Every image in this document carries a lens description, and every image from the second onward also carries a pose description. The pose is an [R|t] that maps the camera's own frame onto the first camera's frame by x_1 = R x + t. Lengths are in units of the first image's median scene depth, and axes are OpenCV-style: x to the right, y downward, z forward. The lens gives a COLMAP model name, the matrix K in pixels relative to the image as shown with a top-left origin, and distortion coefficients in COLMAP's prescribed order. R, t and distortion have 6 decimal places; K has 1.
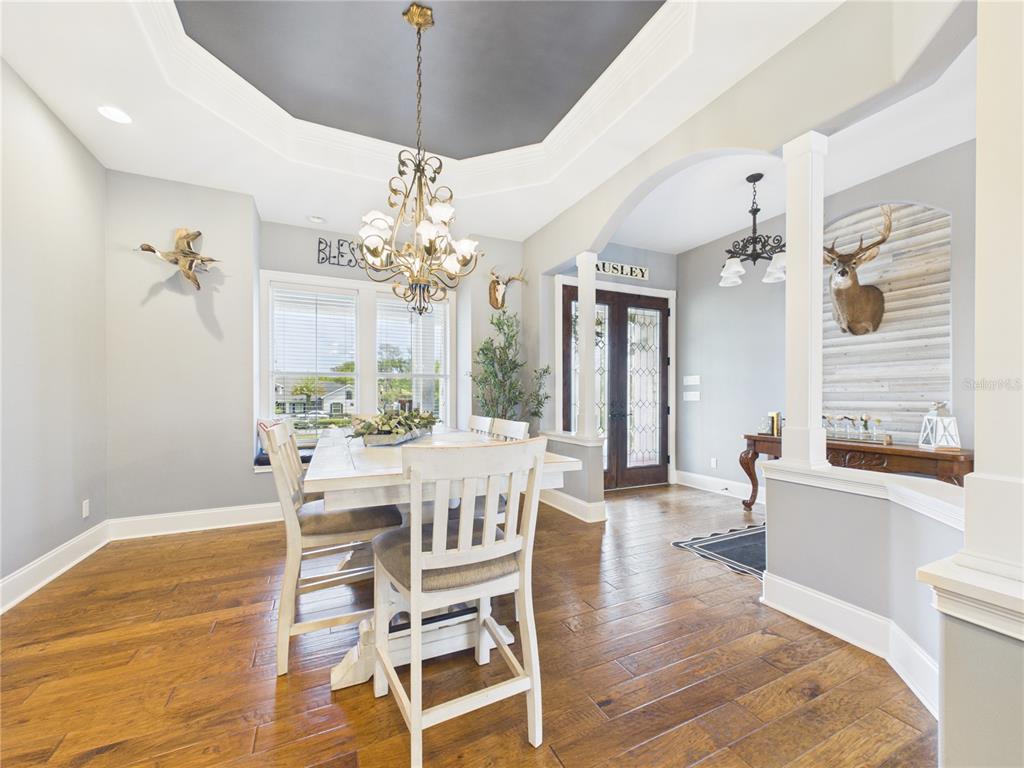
lens RADIAL K [[412.9, 0, 512.3], [0, 412.9, 398.3], [0, 0, 1]] dist [0.003103, 0.000180]
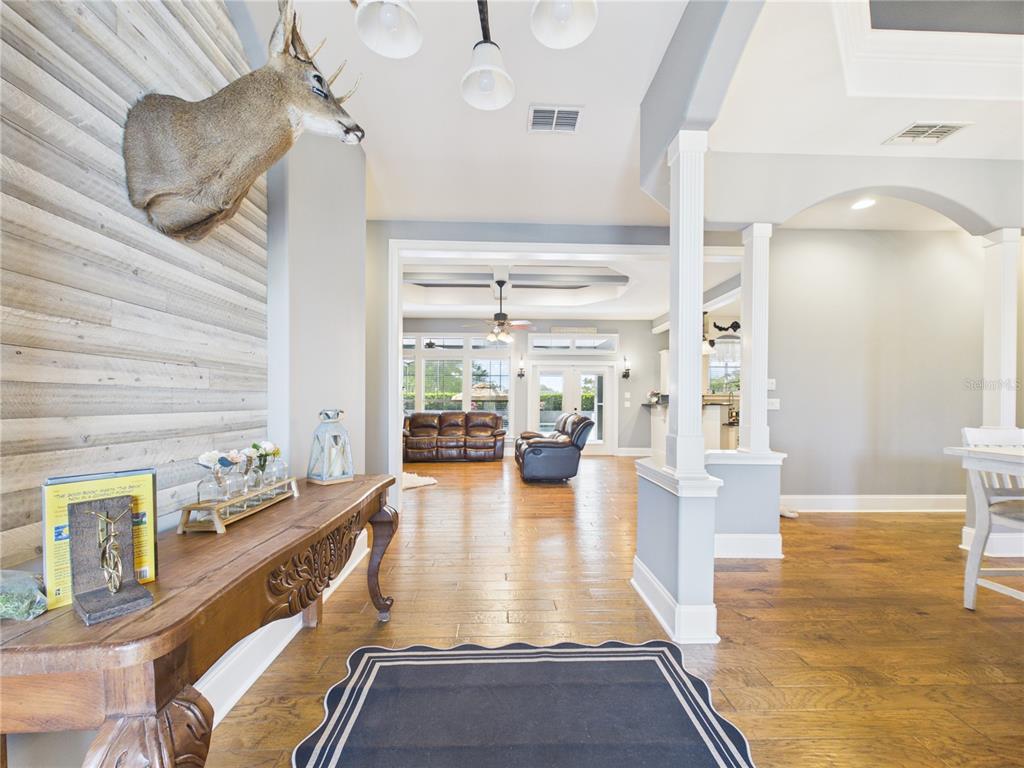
lens RADIAL K [[412.9, 0, 512.3], [0, 412.9, 398.3], [0, 0, 1]] dist [0.003103, 0.000180]
pose [[-0.919544, 0.000871, 0.392986, 0.369703], [-0.001787, 0.999978, -0.006398, -0.004130], [-0.392983, -0.006586, -0.919522, 1.102597]]
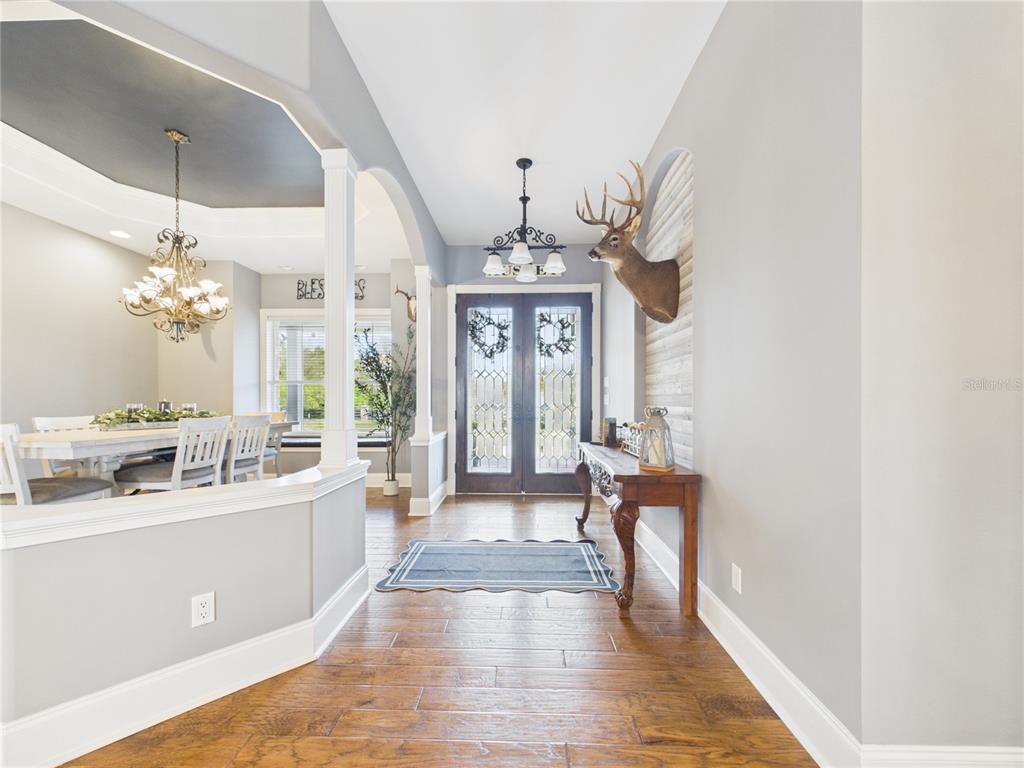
lens RADIAL K [[412.9, 0, 512.3], [0, 412.9, 398.3], [0, 0, 1]] dist [0.003103, 0.000180]
pose [[0.888989, 0.001814, -0.457924, 0.840803], [-0.004962, 0.999972, -0.005673, -0.002109], [0.457901, 0.007315, 0.888973, 0.144168]]
